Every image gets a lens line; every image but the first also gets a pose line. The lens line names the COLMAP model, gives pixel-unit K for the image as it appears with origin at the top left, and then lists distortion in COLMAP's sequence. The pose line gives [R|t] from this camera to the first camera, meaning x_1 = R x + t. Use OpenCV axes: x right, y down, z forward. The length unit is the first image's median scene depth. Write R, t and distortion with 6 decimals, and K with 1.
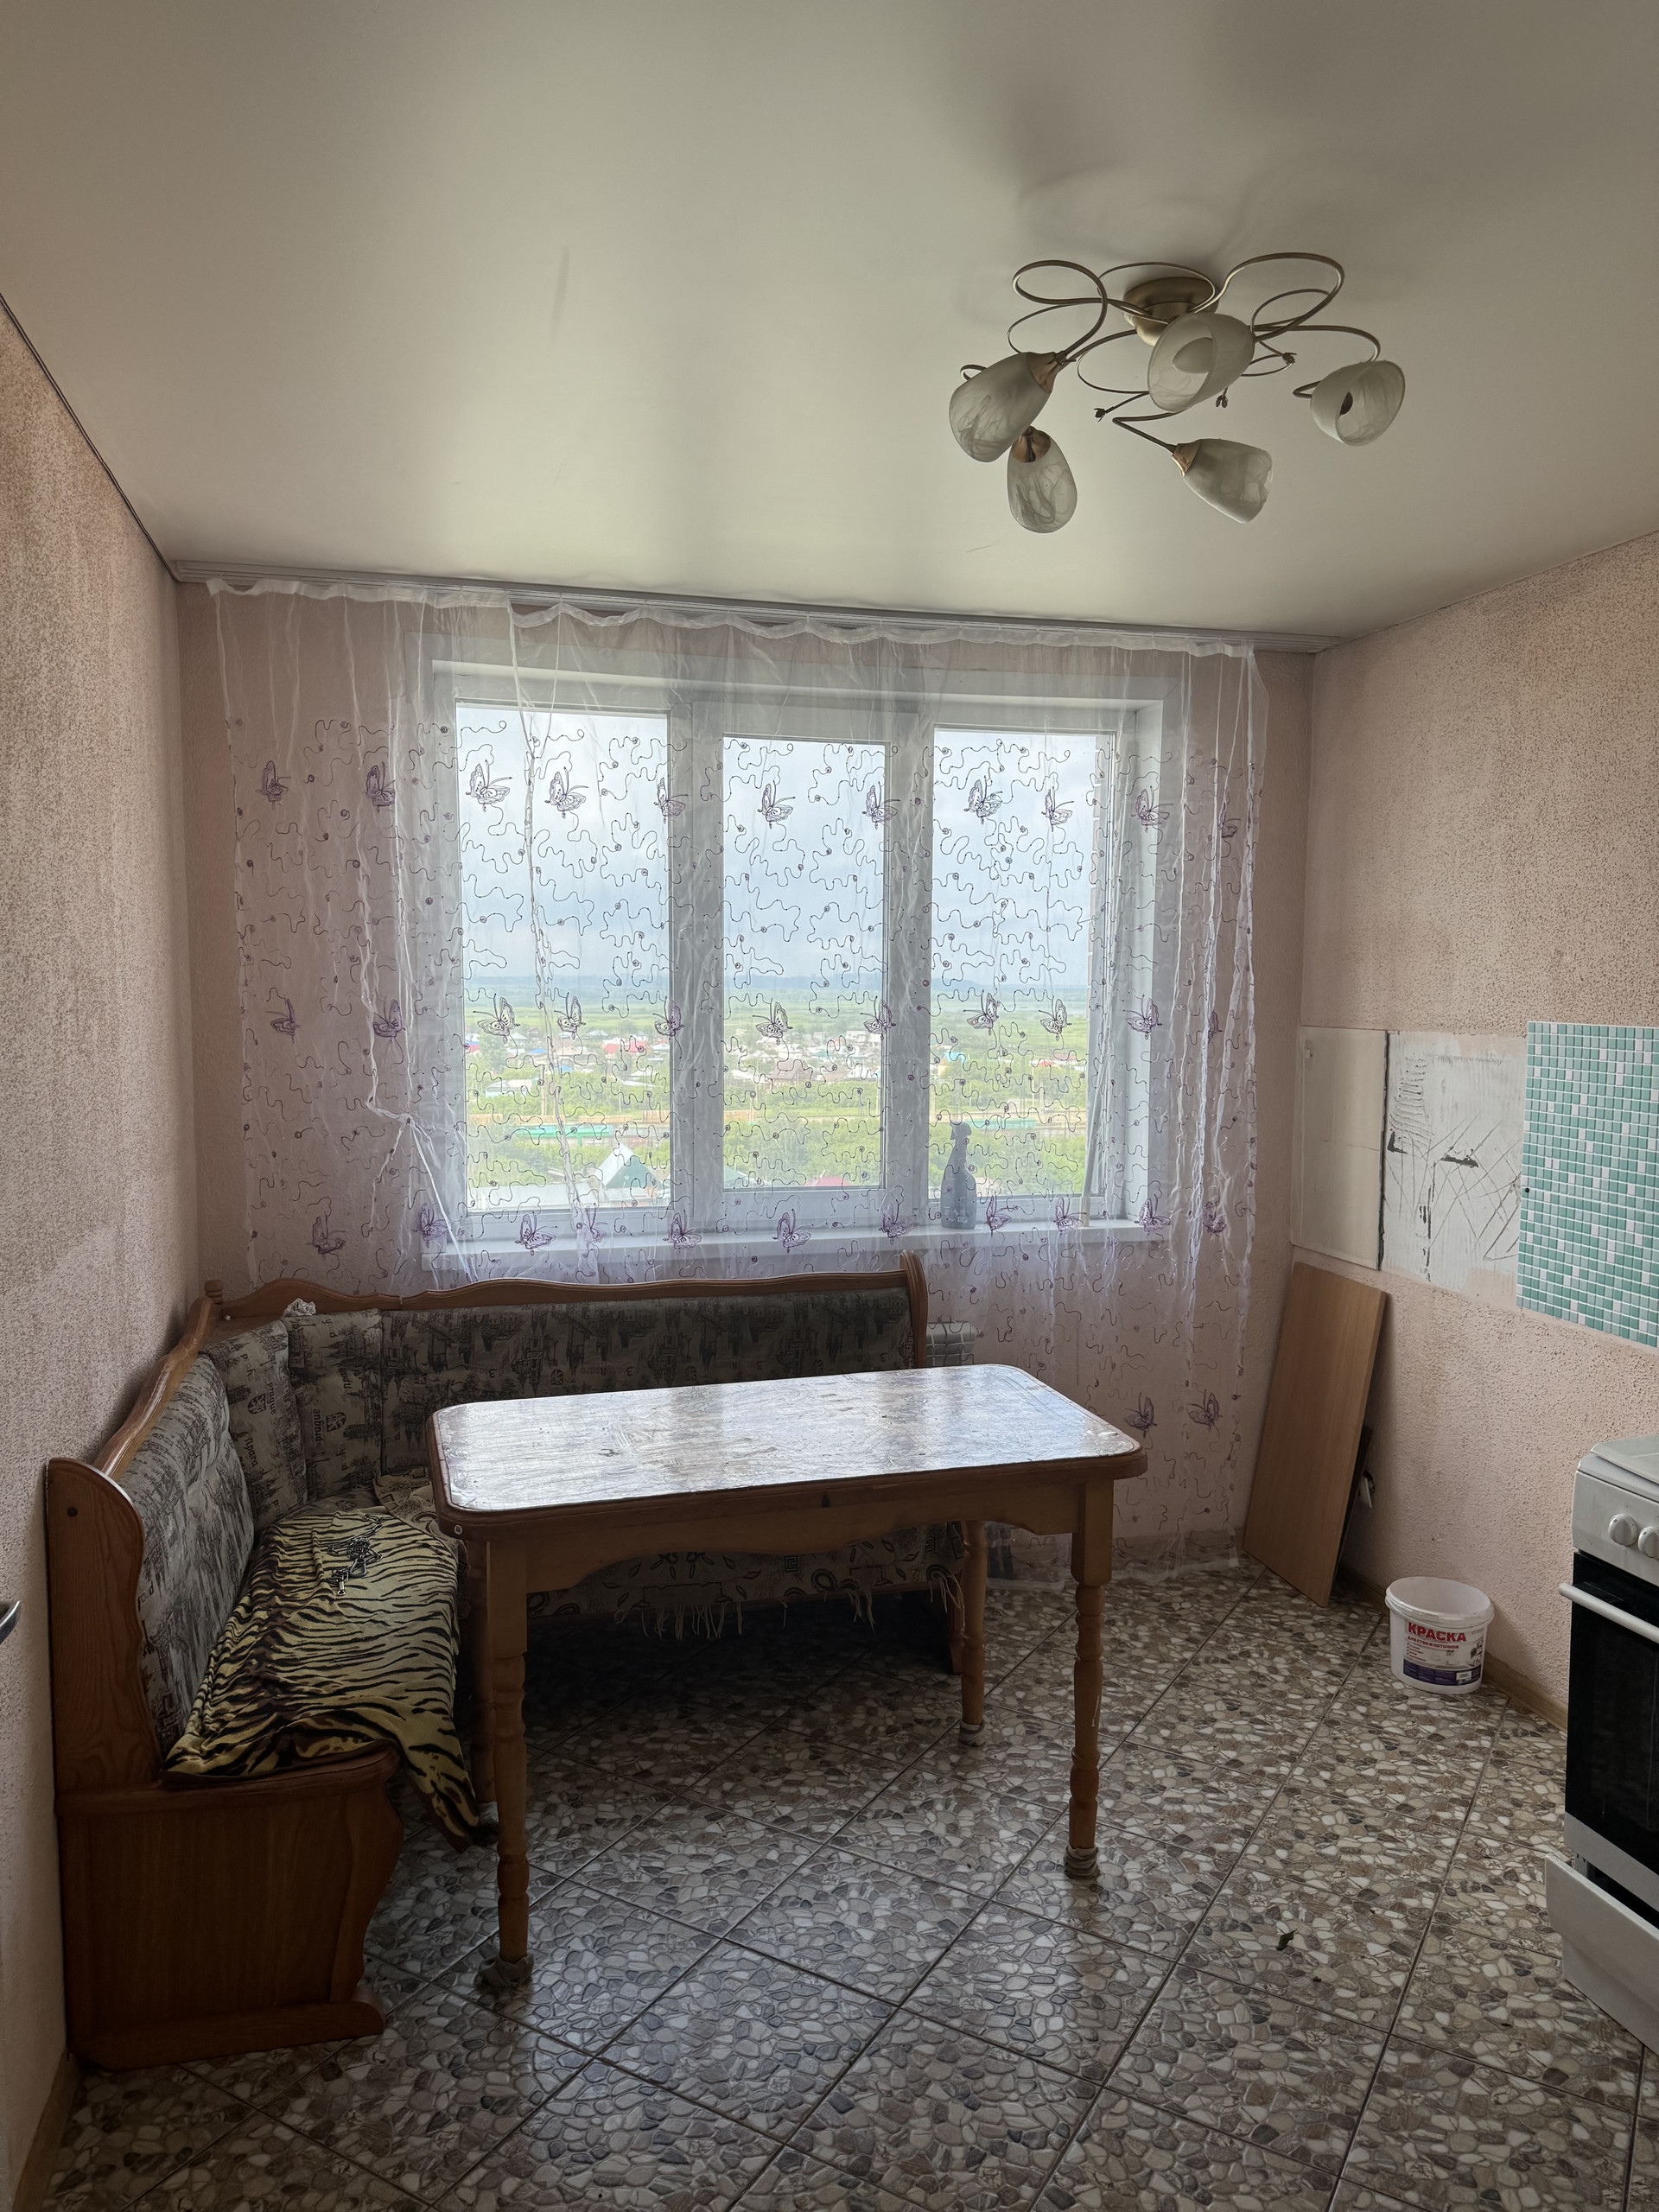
lens RADIAL K [[1548.0, 0, 847.4], [0, 1548.0, 1105.0], [0, 0, 1]] dist [0.088174, -0.004723]
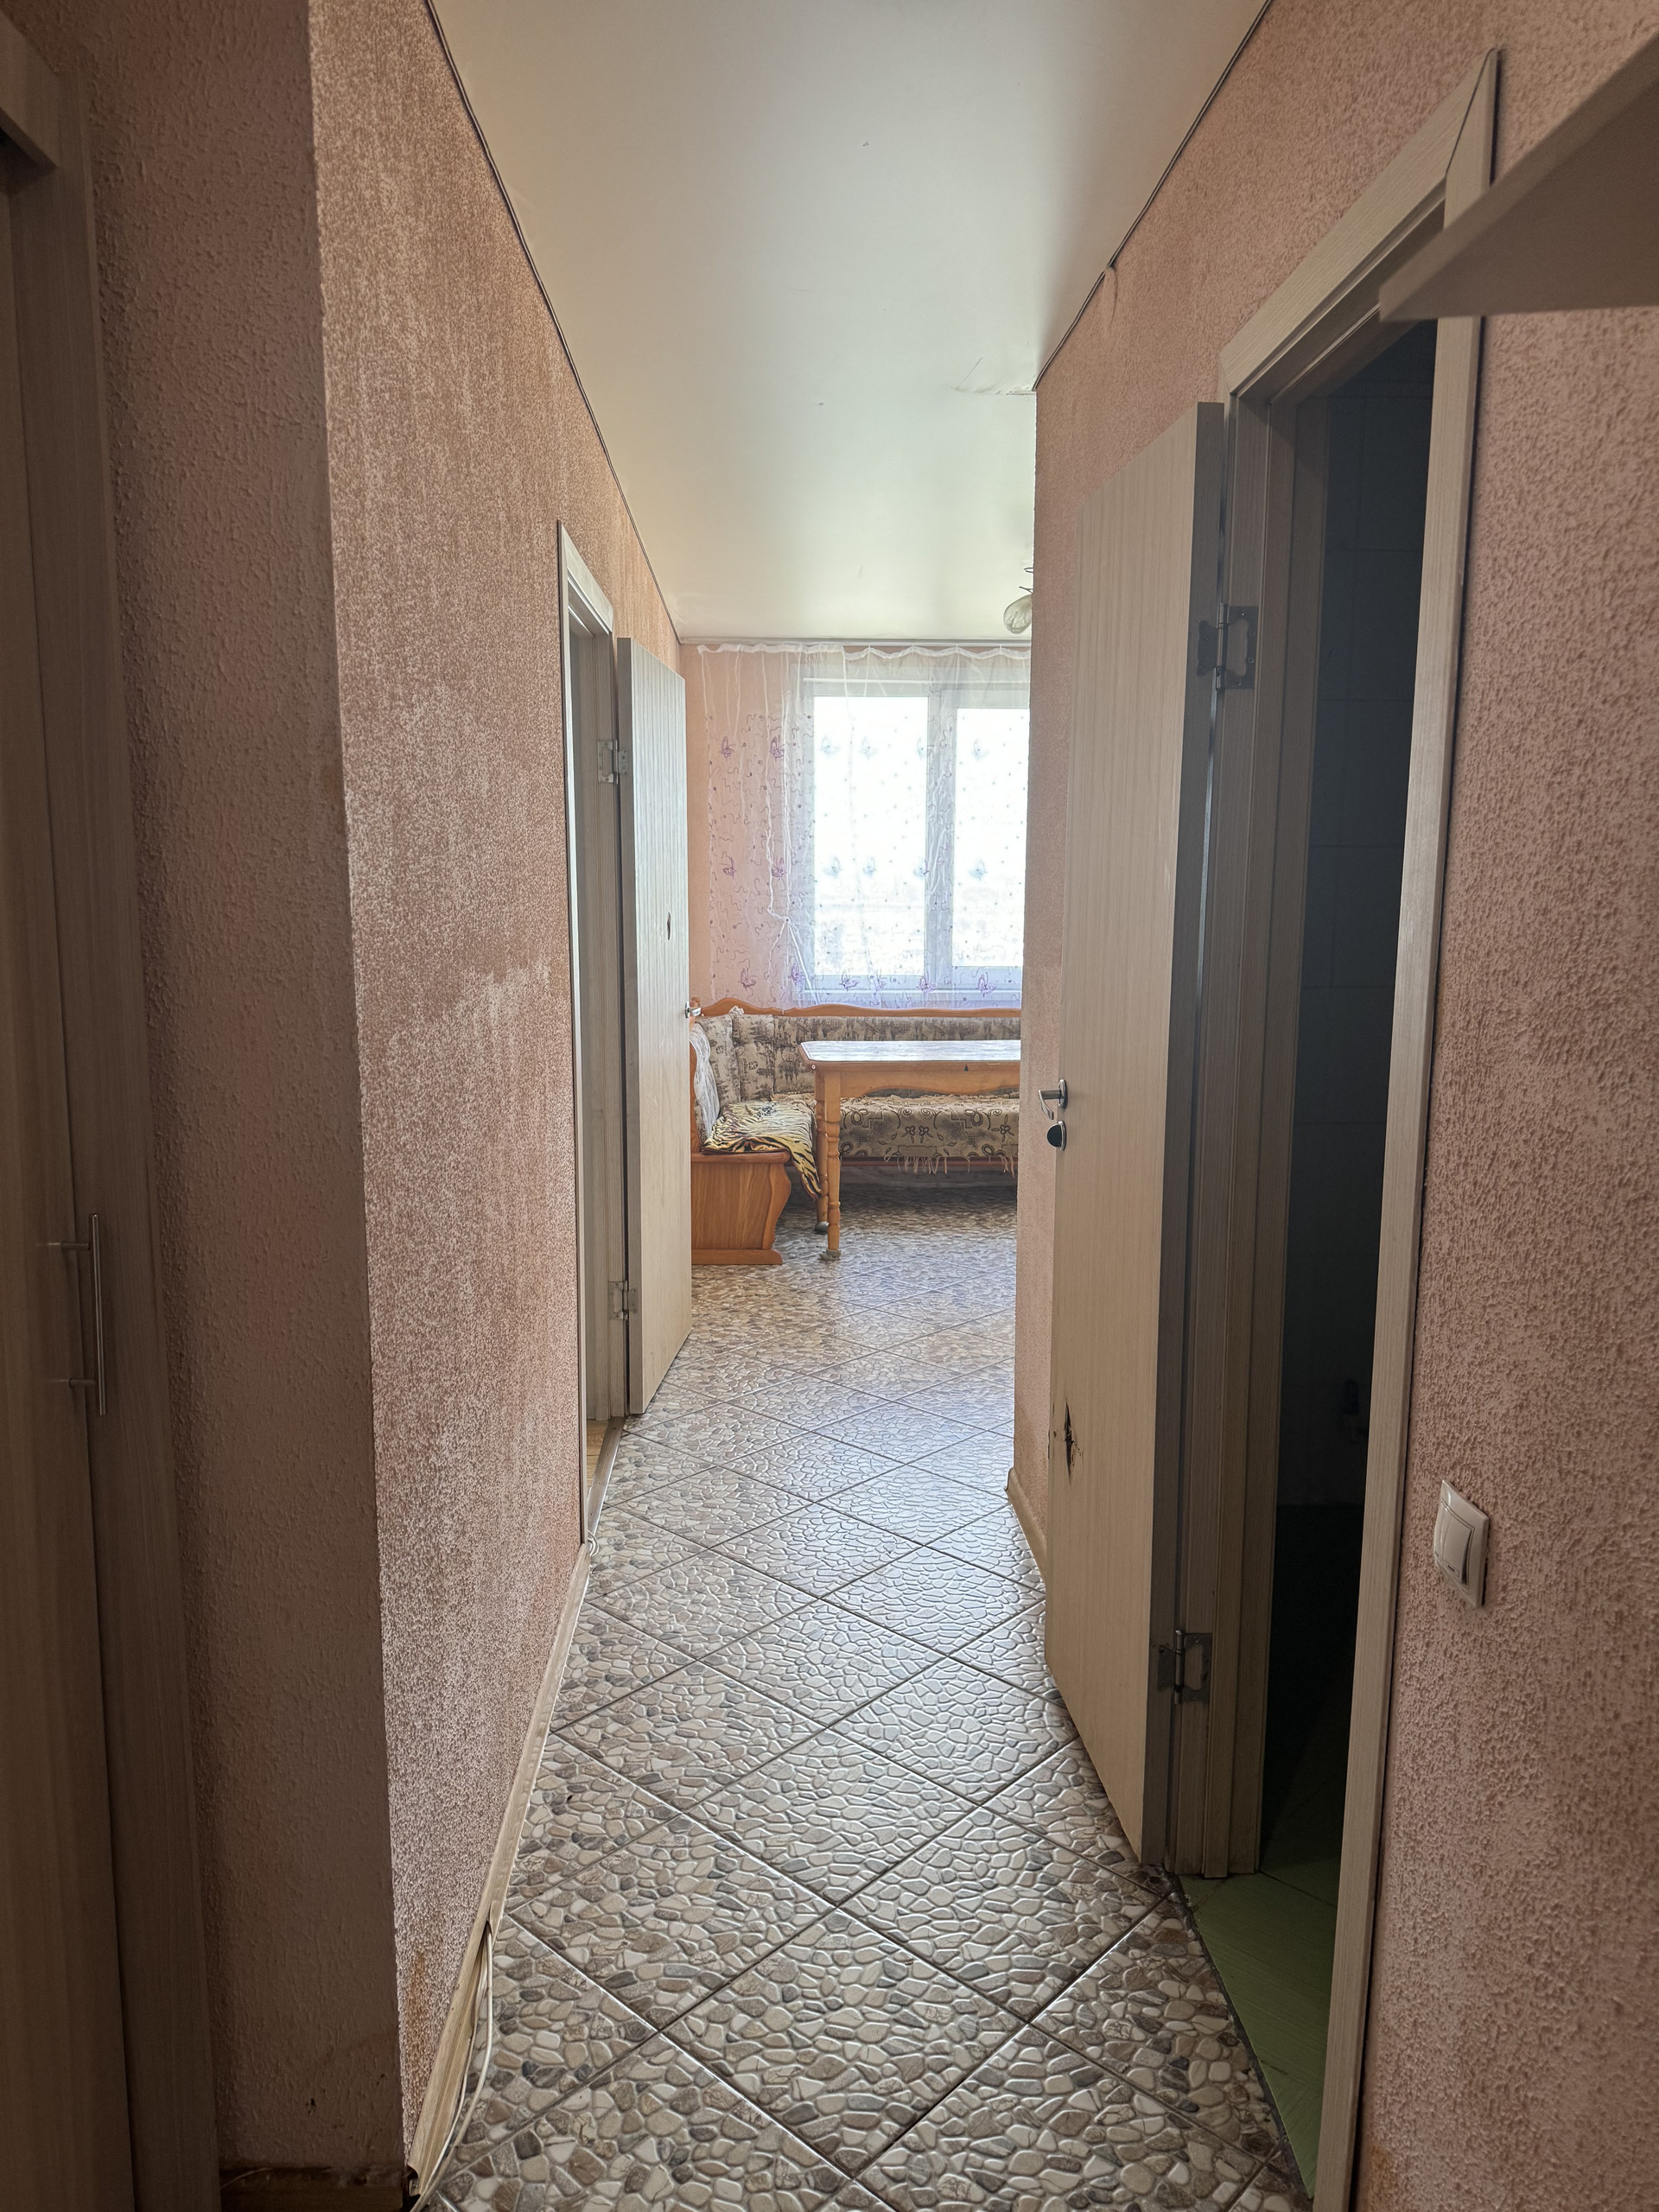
lens RADIAL K [[1548.0, 0, 823.0], [0, 1548.0, 1116.4], [0, 0, 1]] dist [0.088174, -0.004723]
pose [[0.973110, 0.031216, -0.228214, 0.219992], [-0.015680, 0.997453, 0.069577, 0.122789], [0.229805, -0.064127, 0.971122, -0.921588]]
